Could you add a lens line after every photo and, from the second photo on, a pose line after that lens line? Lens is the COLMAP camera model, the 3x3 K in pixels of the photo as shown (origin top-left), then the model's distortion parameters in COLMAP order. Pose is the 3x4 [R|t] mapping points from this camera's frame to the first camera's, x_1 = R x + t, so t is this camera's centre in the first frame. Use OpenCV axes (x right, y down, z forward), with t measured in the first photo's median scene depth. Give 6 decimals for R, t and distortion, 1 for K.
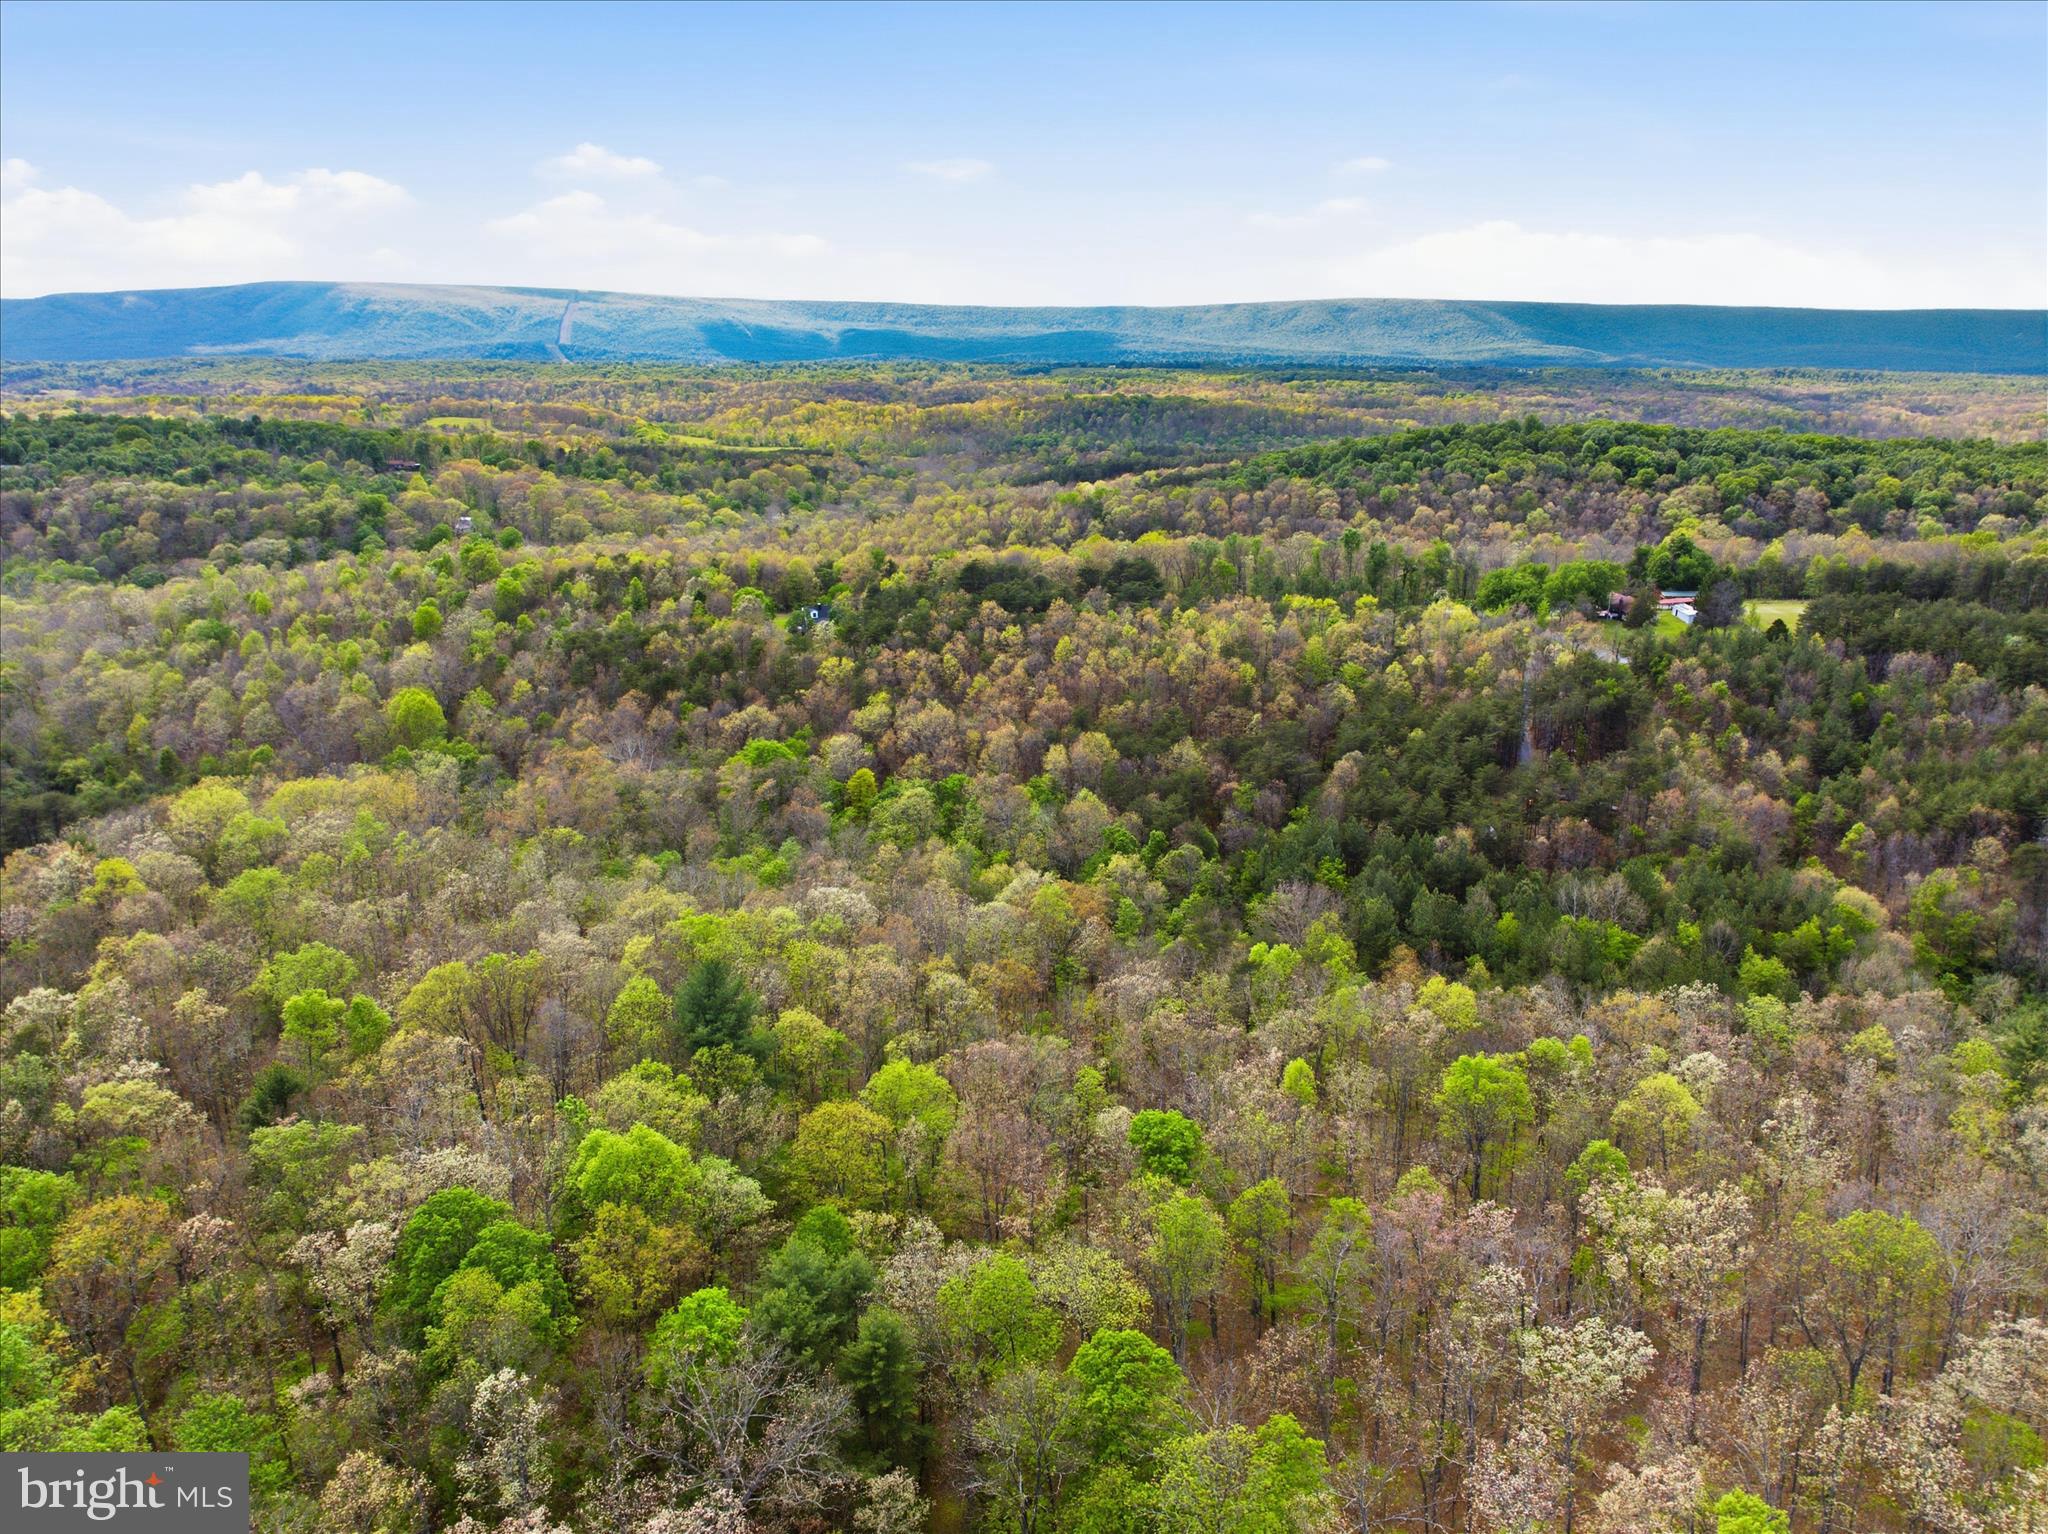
lens RADIAL K [[1446.4, 0, 1036.8], [0, 1446.4, 742.9], [0, 0, 1]] dist [-0.038545, -0.008577]
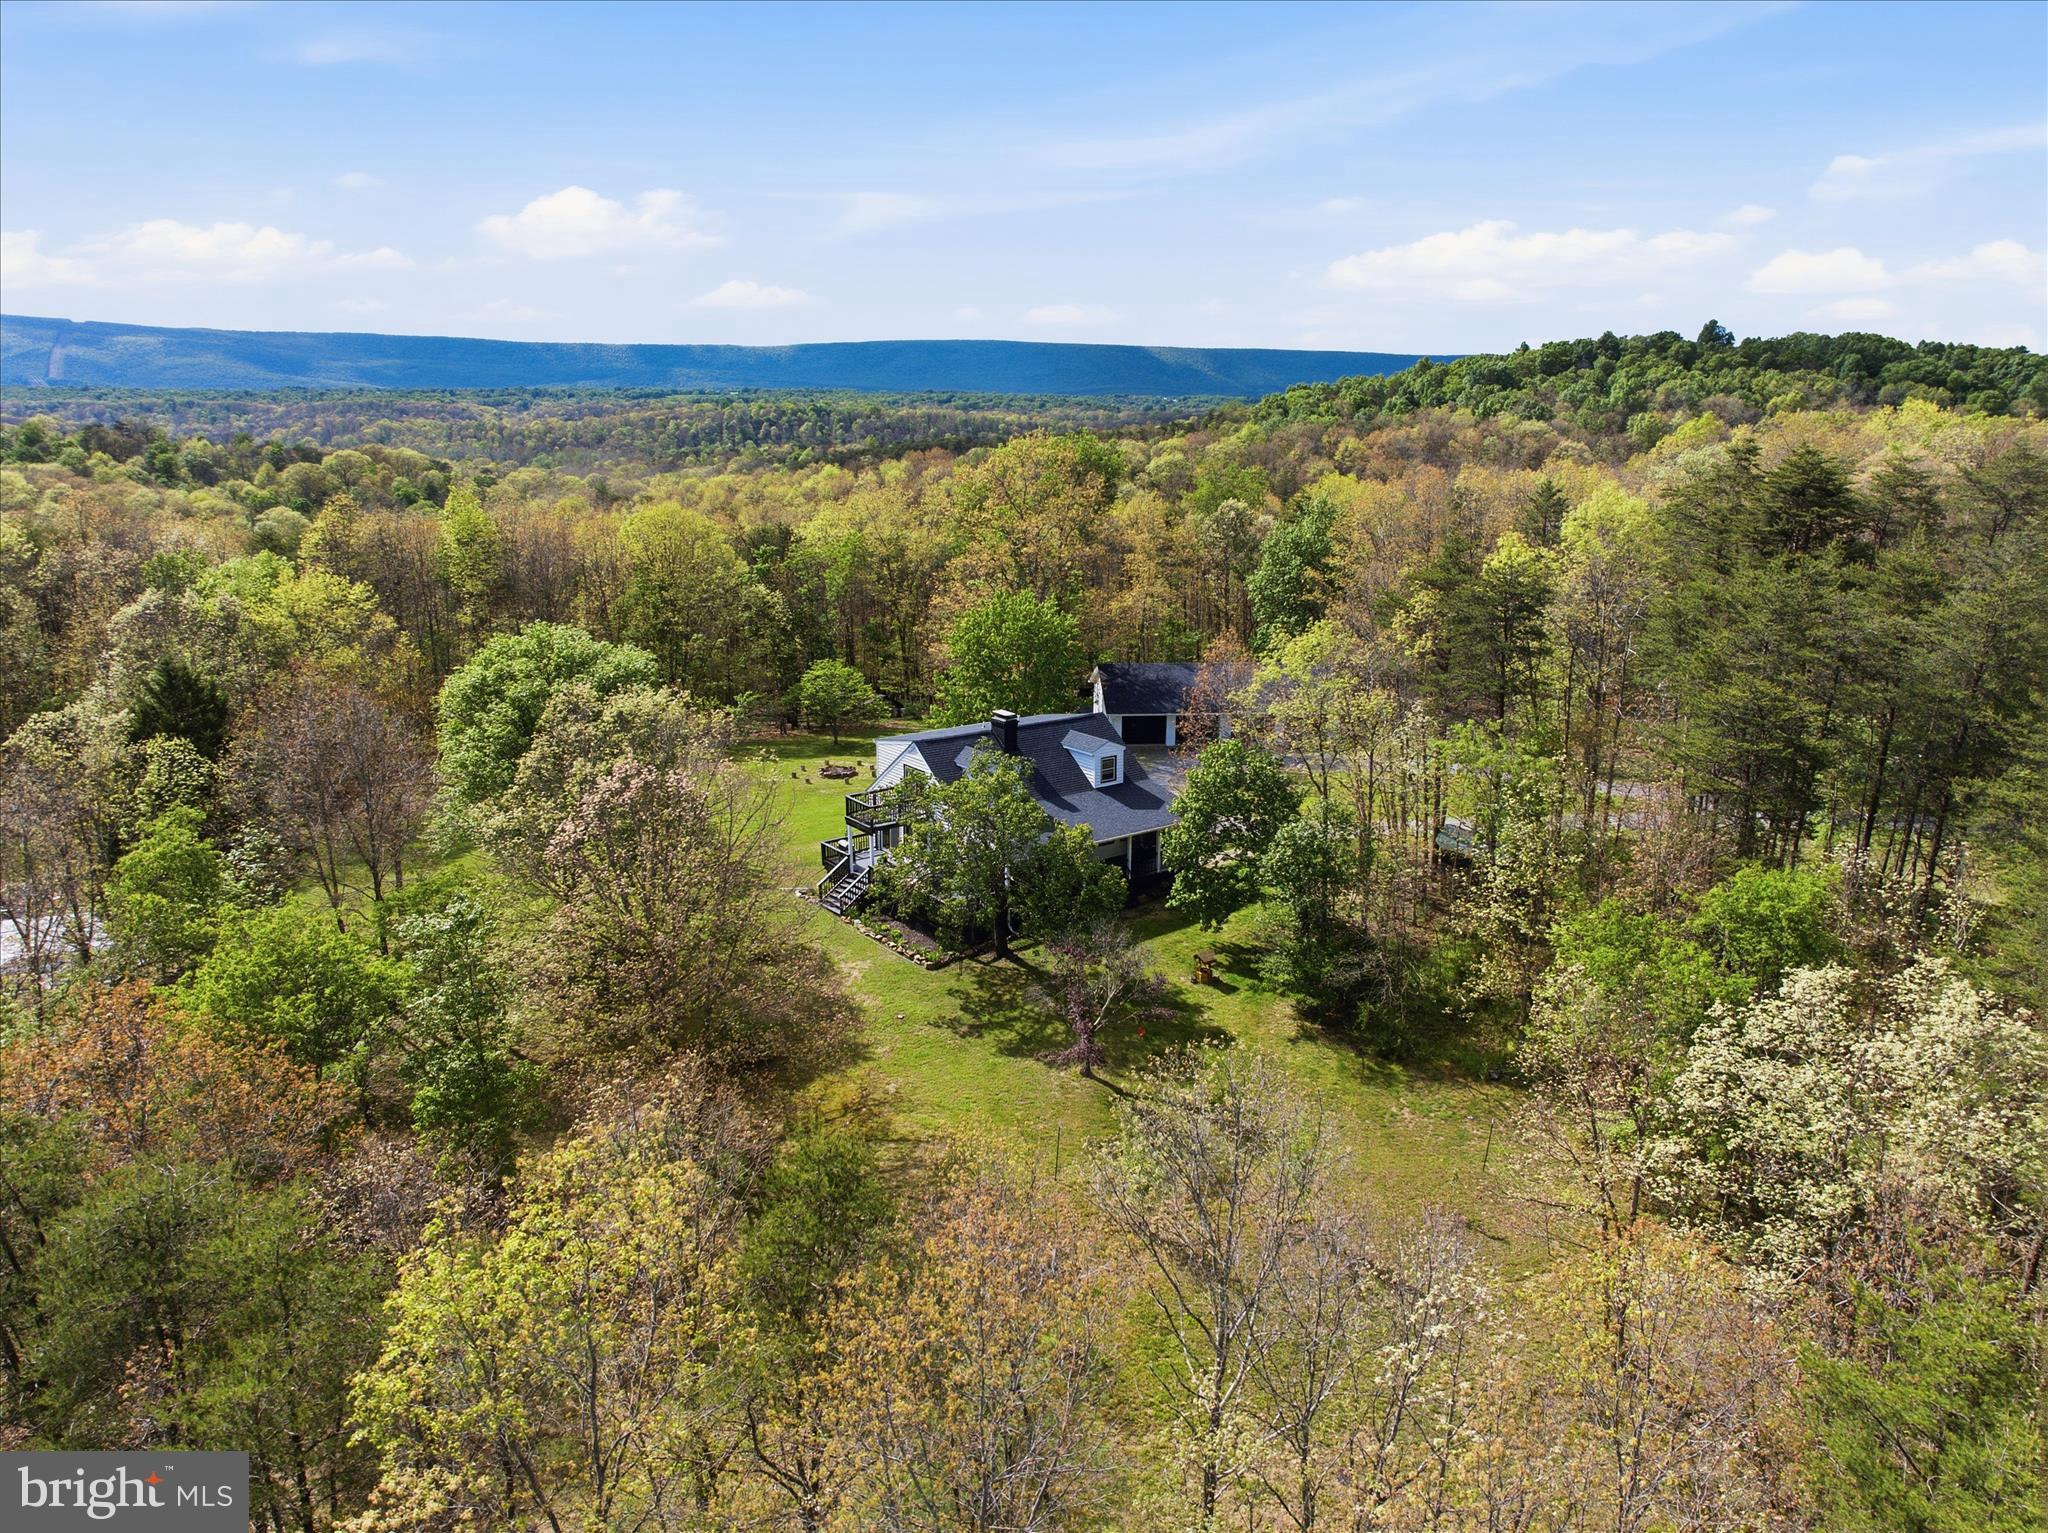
lens RADIAL K [[1441.3, 0, 1035.6], [0, 1441.3, 760.4], [0, 0, 1]] dist [-0.039067, 0.001321]
pose [[0.961051, -0.060601, 0.269645, -0.086058], [0.066285, 0.997728, -0.012018, -0.040027], [-0.268304, 0.029423, 0.962885, 0.381143]]
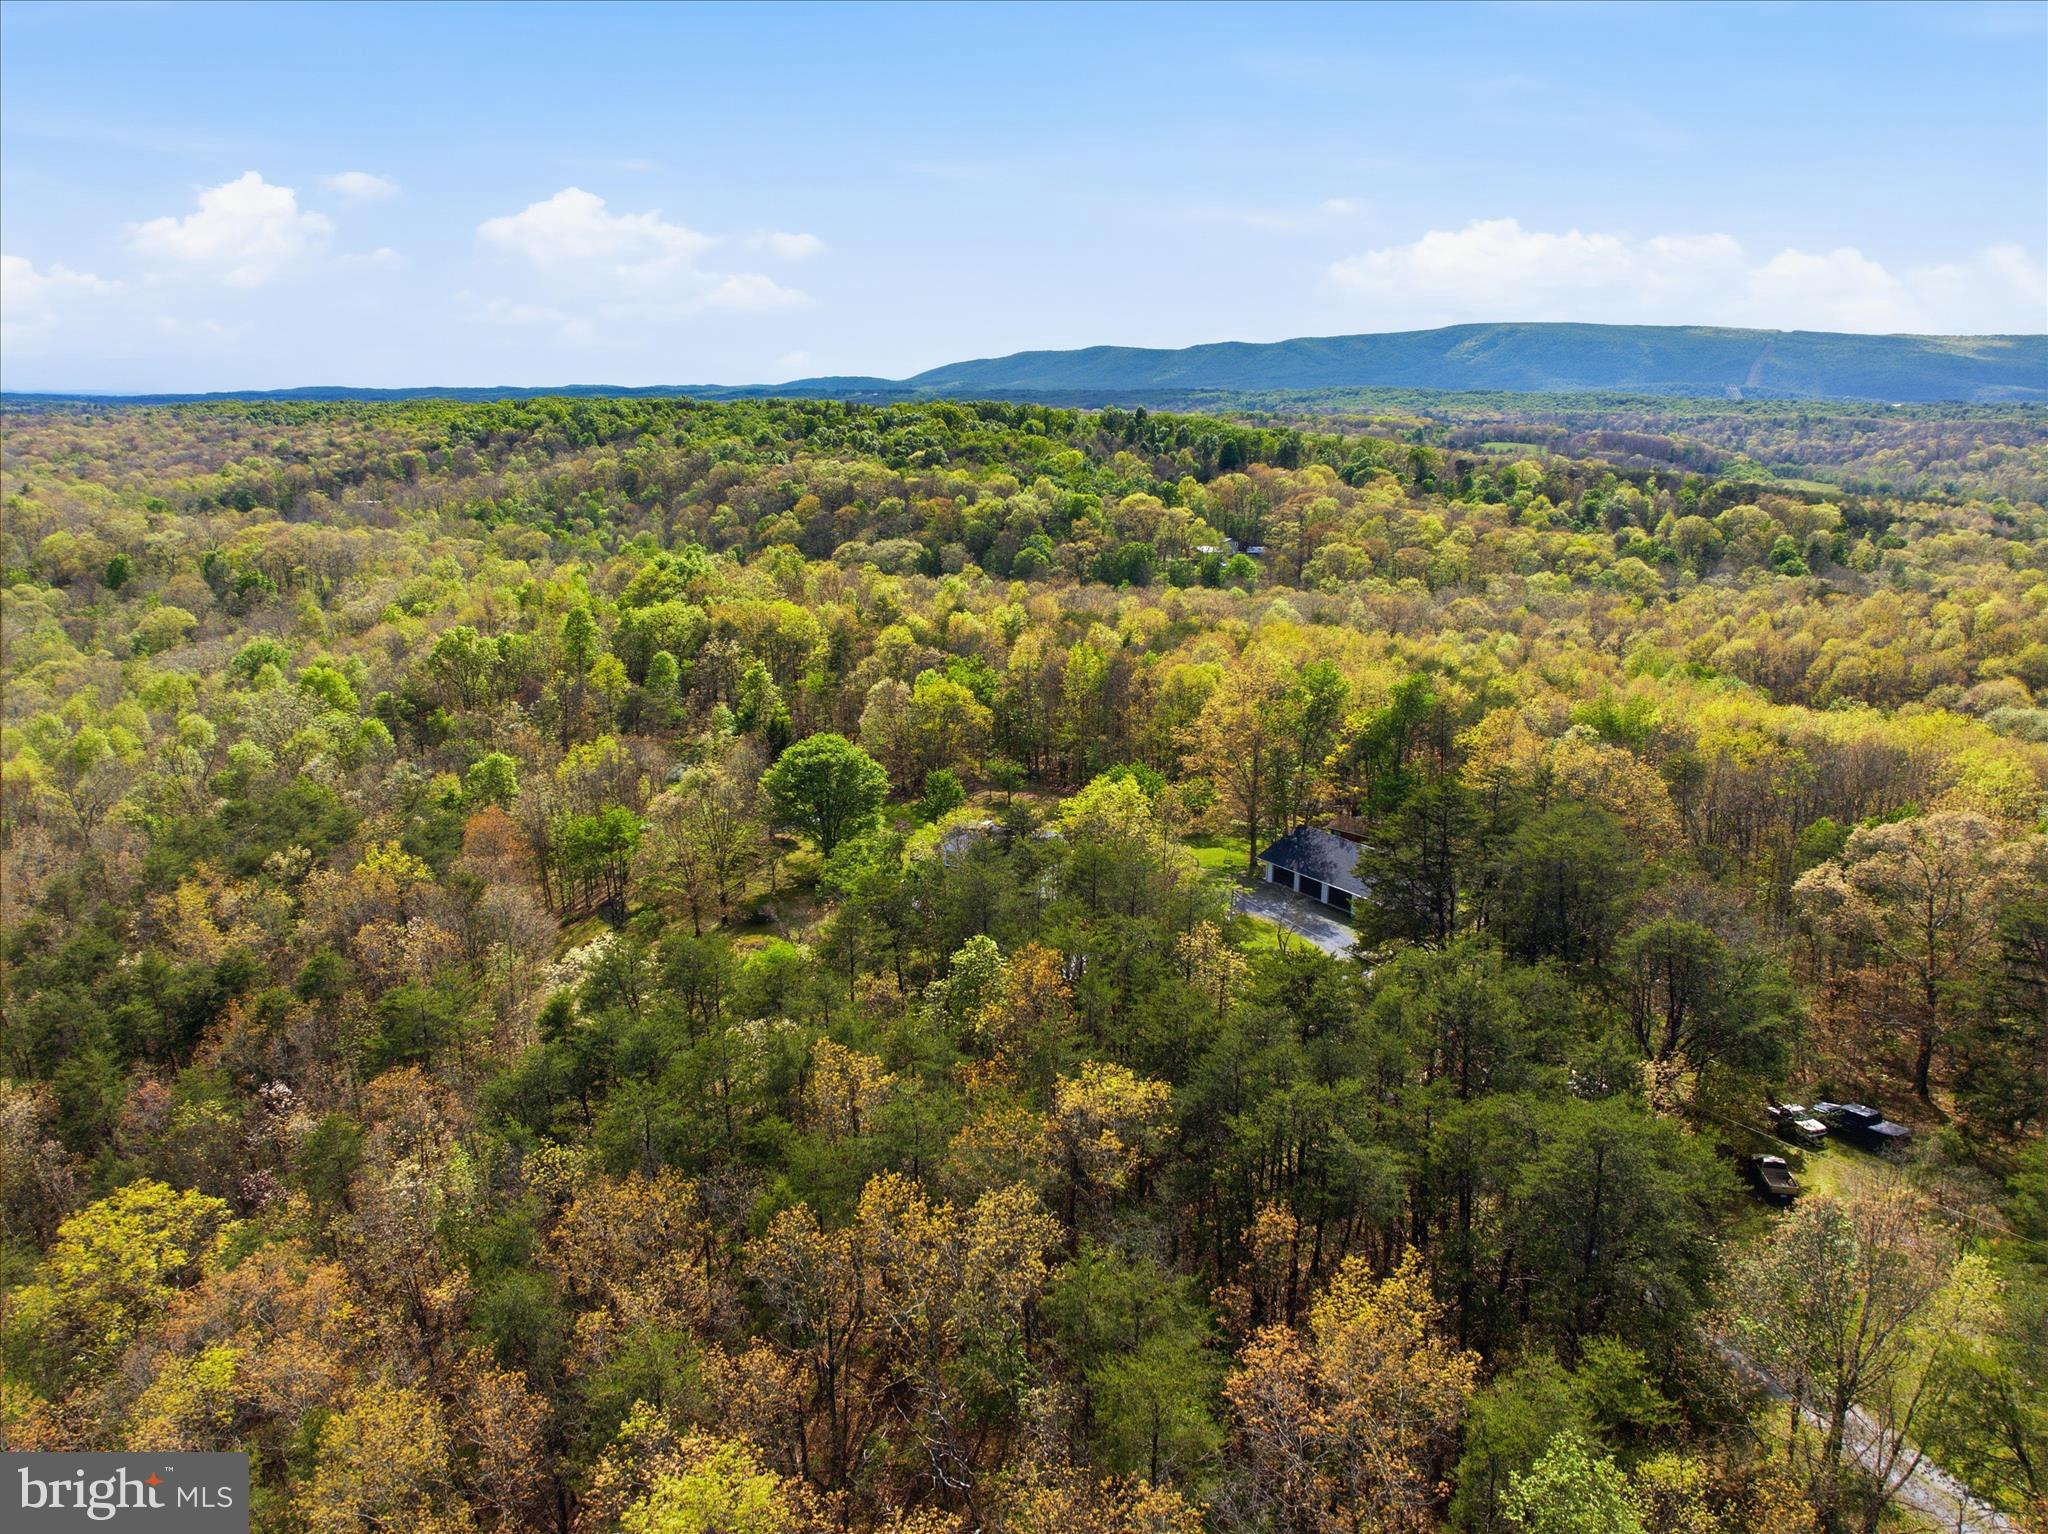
lens RADIAL K [[1446.4, 0, 1036.8], [0, 1446.4, 742.9], [0, 0, 1]] dist [-0.038545, -0.008577]
pose [[0.714749, 0.161876, -0.680390, 0.028635], [-0.183661, 0.982145, 0.040732, -0.057397], [0.674835, 0.095848, 0.731717, 0.351975]]
